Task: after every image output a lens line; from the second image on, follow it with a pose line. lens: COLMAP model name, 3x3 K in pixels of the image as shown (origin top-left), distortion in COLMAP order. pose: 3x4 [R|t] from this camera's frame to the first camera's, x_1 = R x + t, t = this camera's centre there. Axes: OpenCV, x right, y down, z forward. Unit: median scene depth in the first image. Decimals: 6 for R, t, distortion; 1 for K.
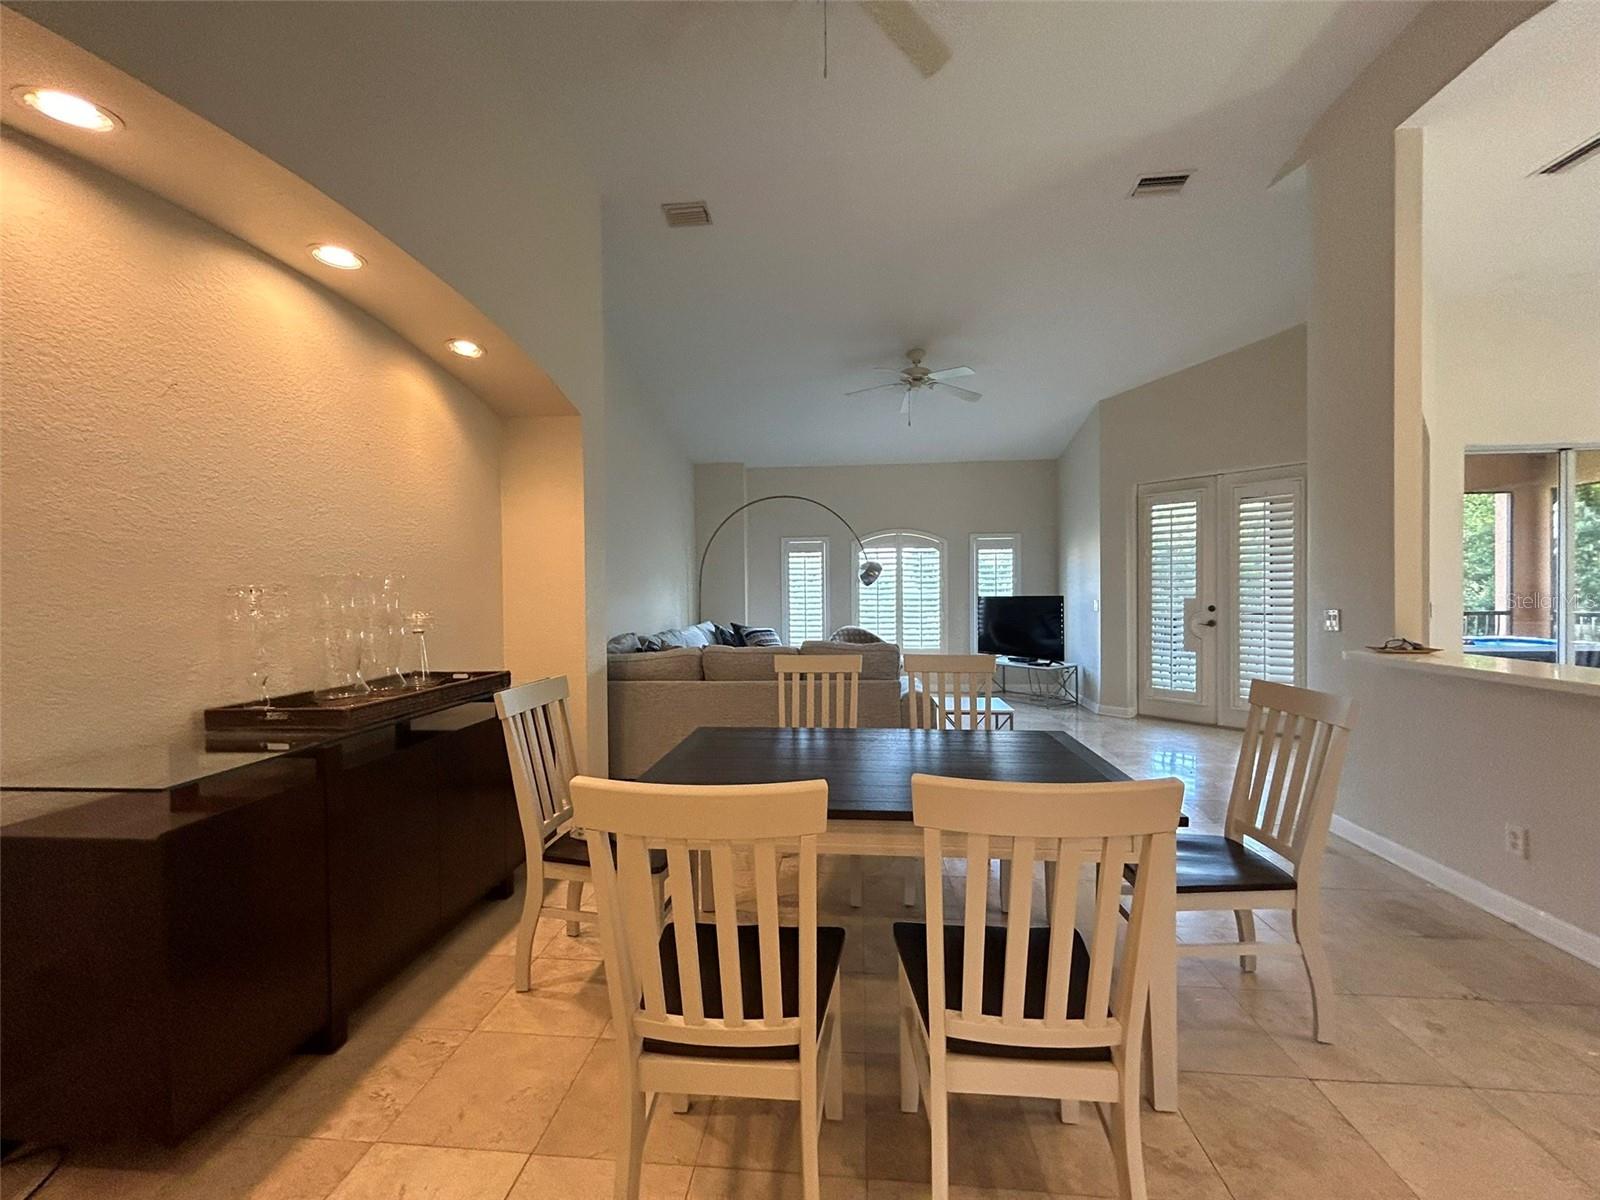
lens RADIAL K [[644.5, 0, 800.4], [0, 644.5, 597.5], [0, 0, 1]] dist [0.002309, -0.000254]
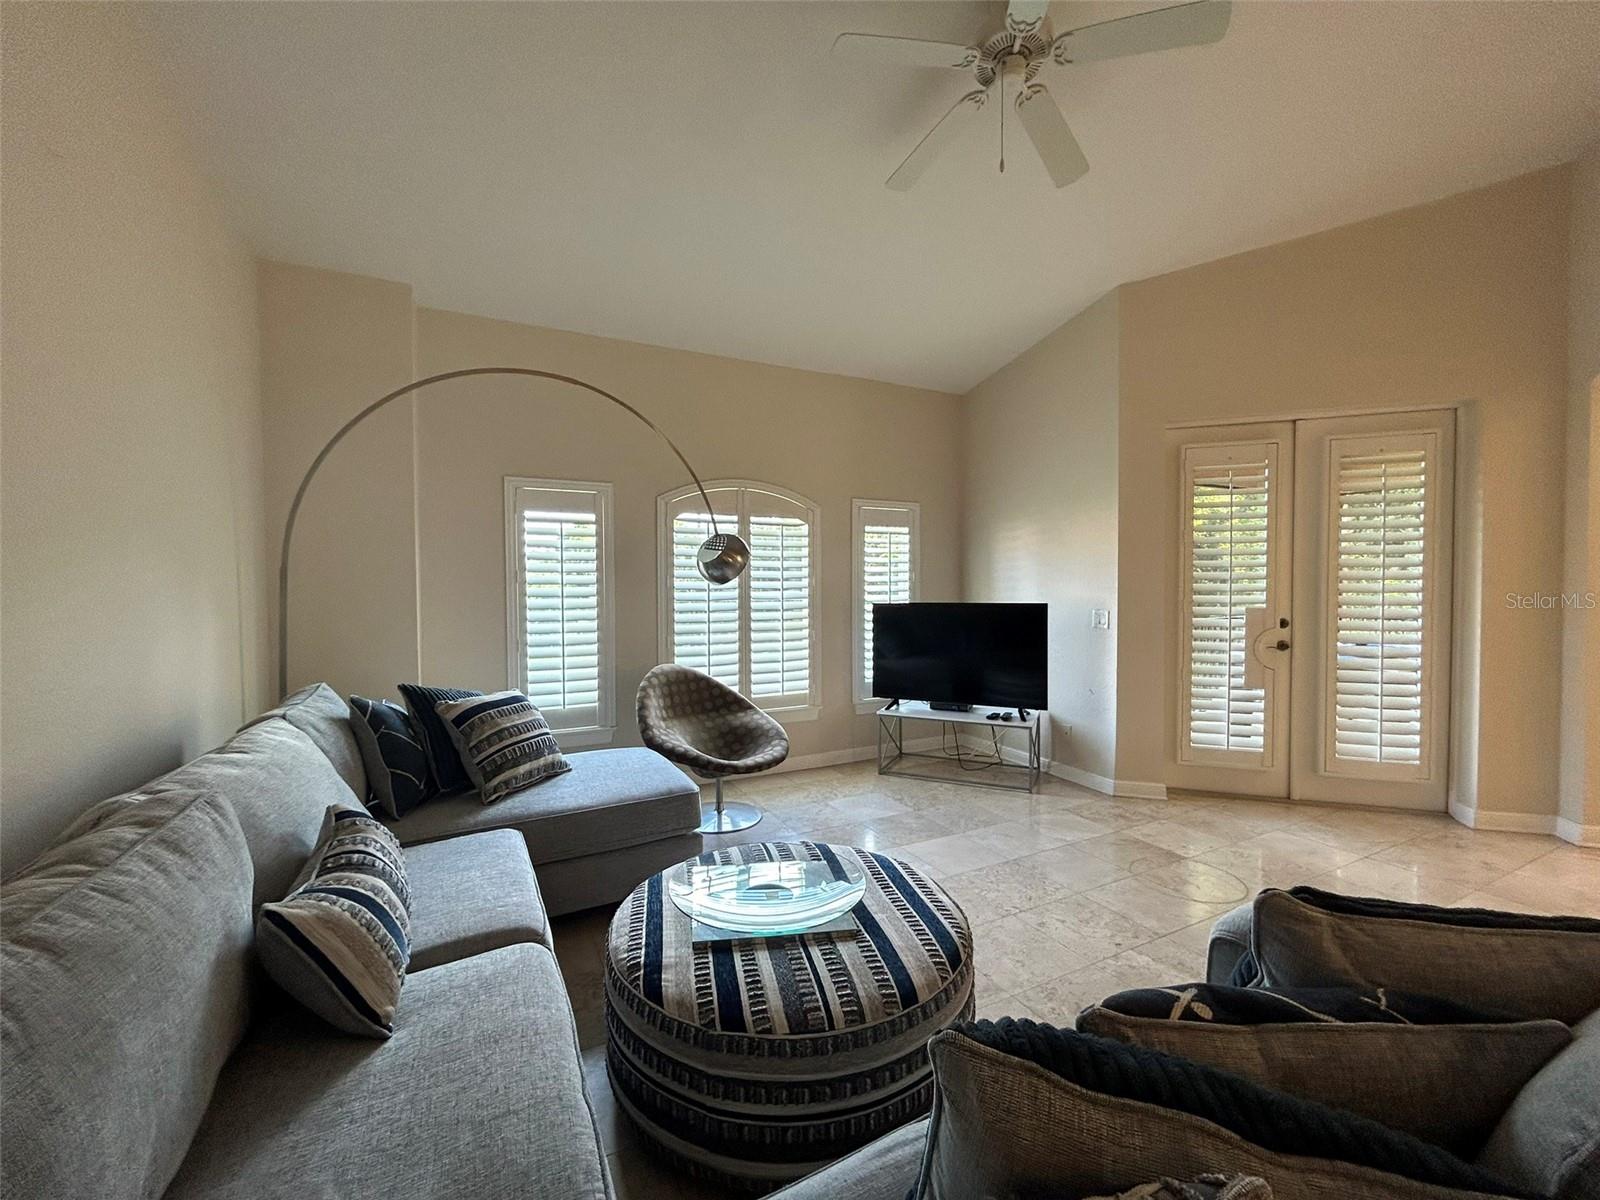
lens RADIAL K [[644.5, 0, 799.5], [0, 644.5, 597.4], [0, 0, 1]] dist [0.002309, -0.000254]
pose [[0.848576, -0.001308, 0.529072, -0.099194], [-0.000209, 0.999996, 0.002806, -0.008691], [-0.529073, -0.002492, 0.848572, 0.529799]]
